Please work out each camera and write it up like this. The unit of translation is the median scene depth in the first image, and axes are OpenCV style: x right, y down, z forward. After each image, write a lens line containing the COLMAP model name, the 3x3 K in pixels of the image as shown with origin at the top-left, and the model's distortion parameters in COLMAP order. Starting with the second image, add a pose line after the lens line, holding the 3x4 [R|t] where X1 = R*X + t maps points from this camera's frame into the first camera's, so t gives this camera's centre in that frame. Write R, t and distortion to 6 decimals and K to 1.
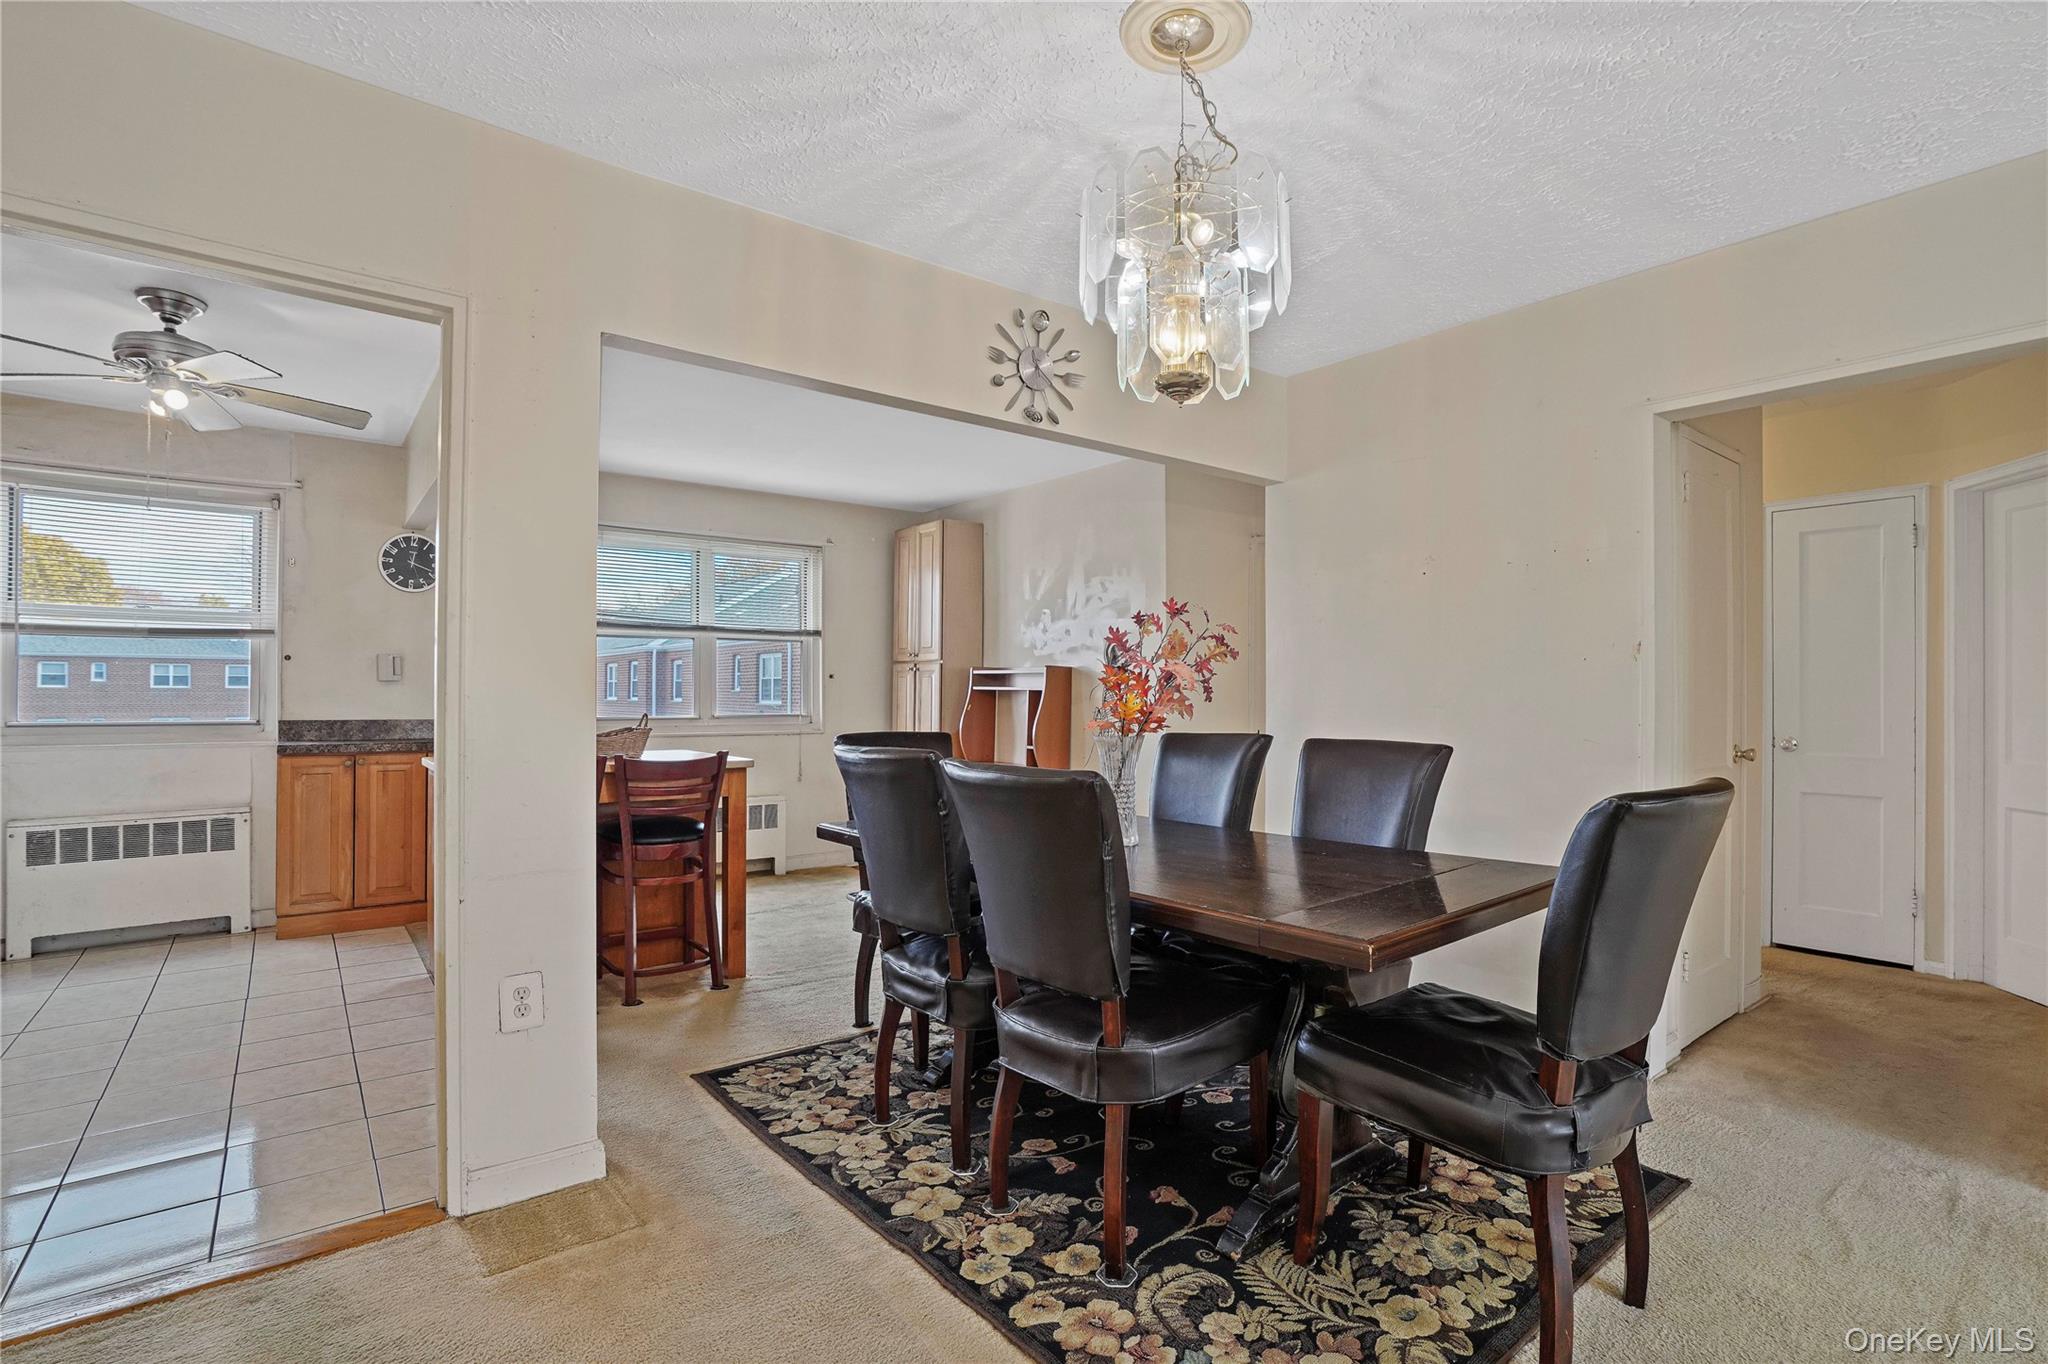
lens RADIAL K [[978.4, 0, 1040.5], [0, 978.4, 663.0], [0, 0, 1]] dist [-0.060946, 0.022998]
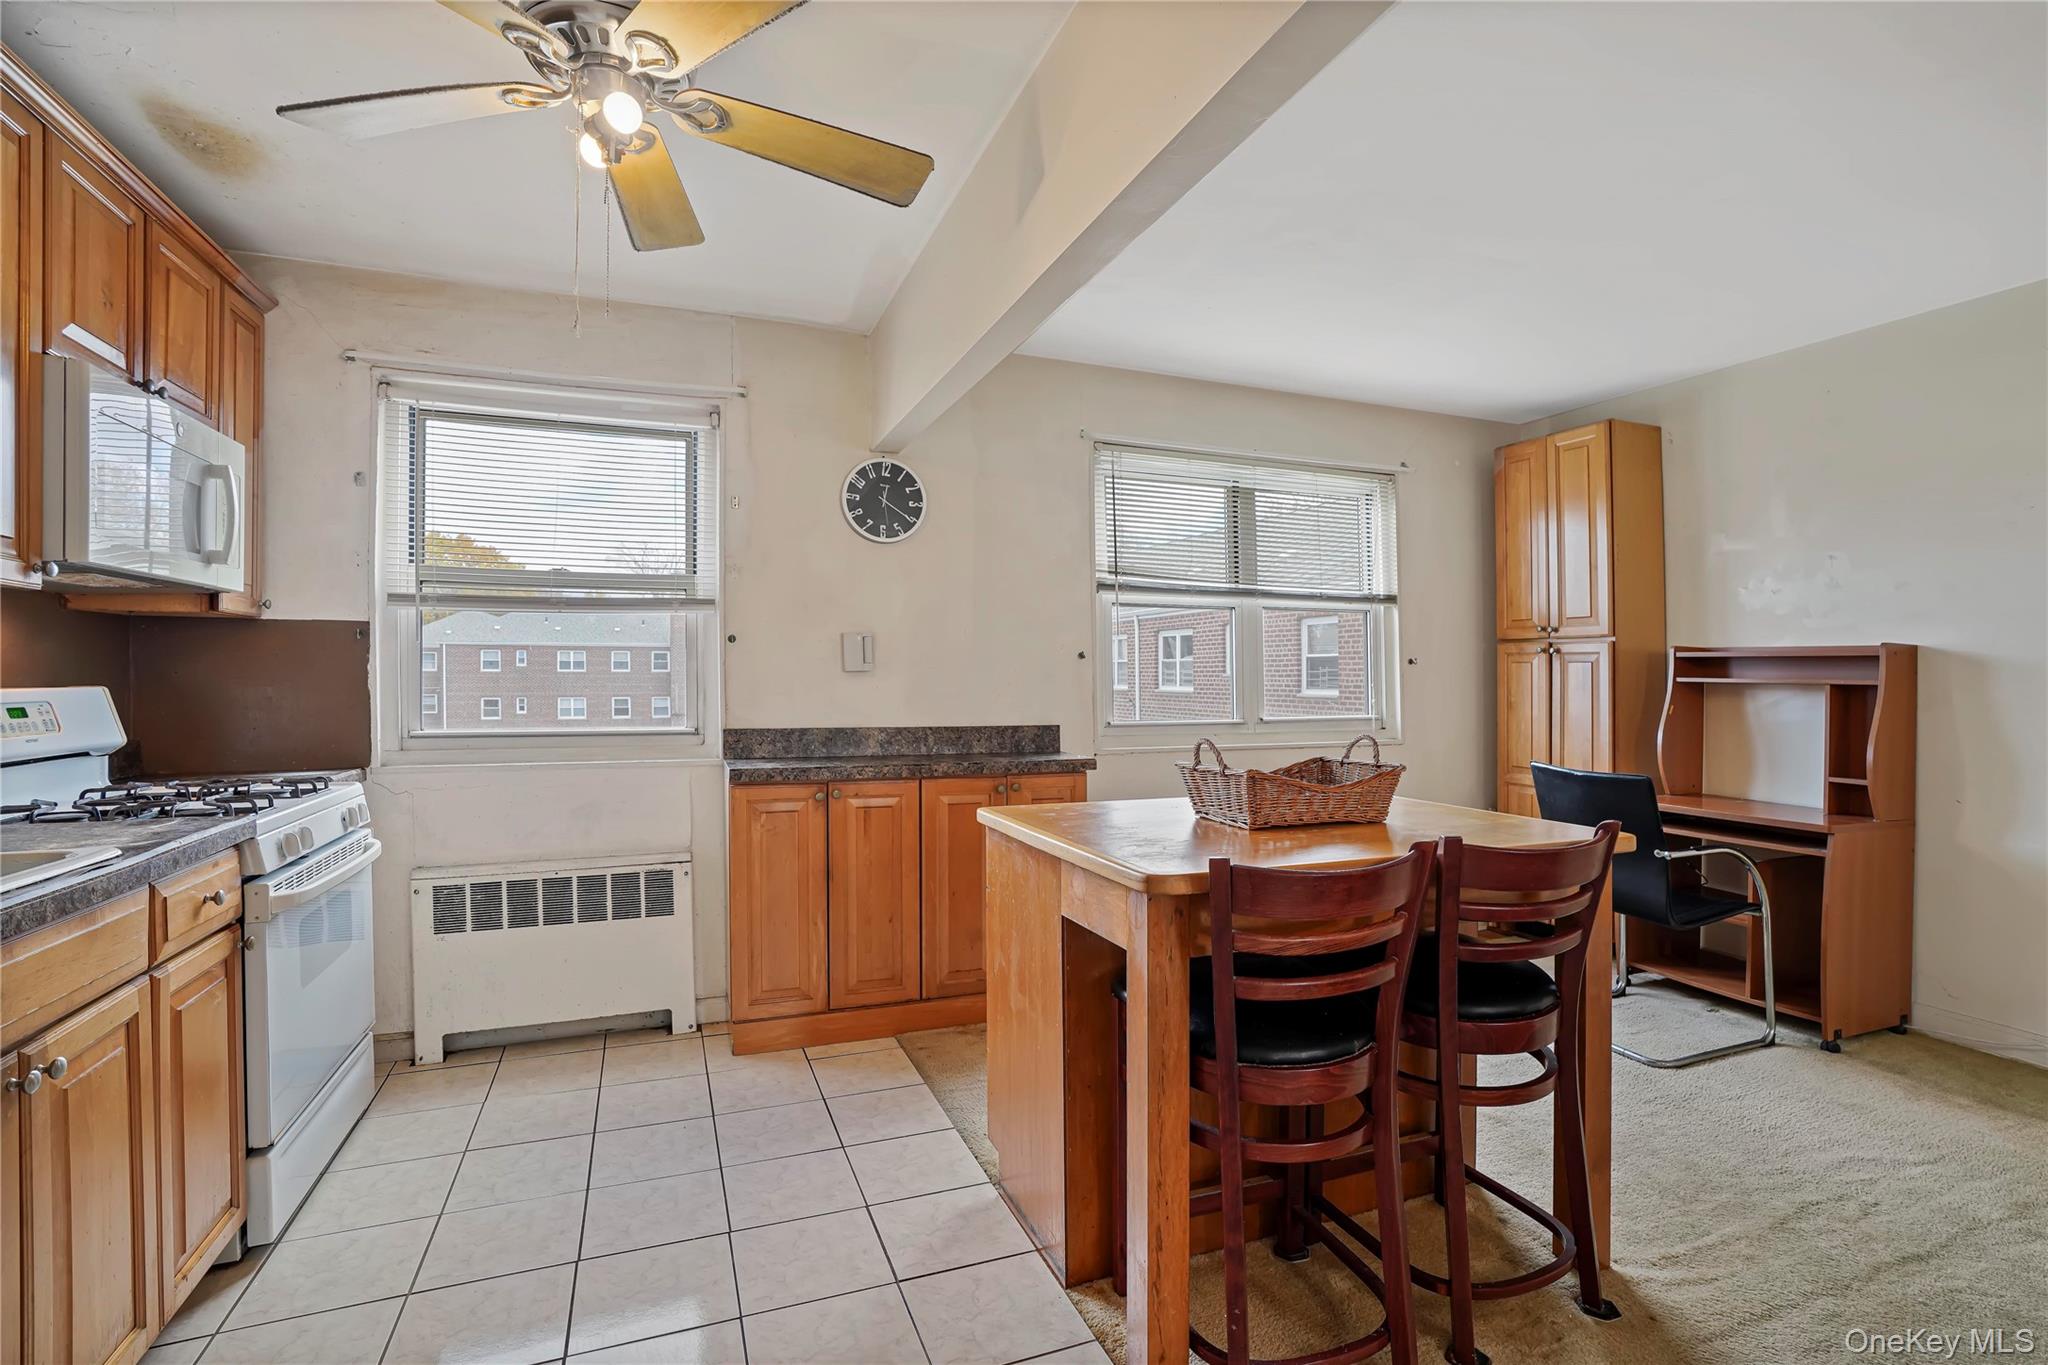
lens RADIAL K [[978.4, 0, 1040.5], [0, 978.4, 663.5], [0, 0, 1]] dist [-0.060946, 0.022998]
pose [[0.957903, -0.002305, -0.287082, -0.386600], [0.007745, 0.999811, 0.017815, 0.001514], [0.286987, -0.019289, 0.957740, 0.396836]]
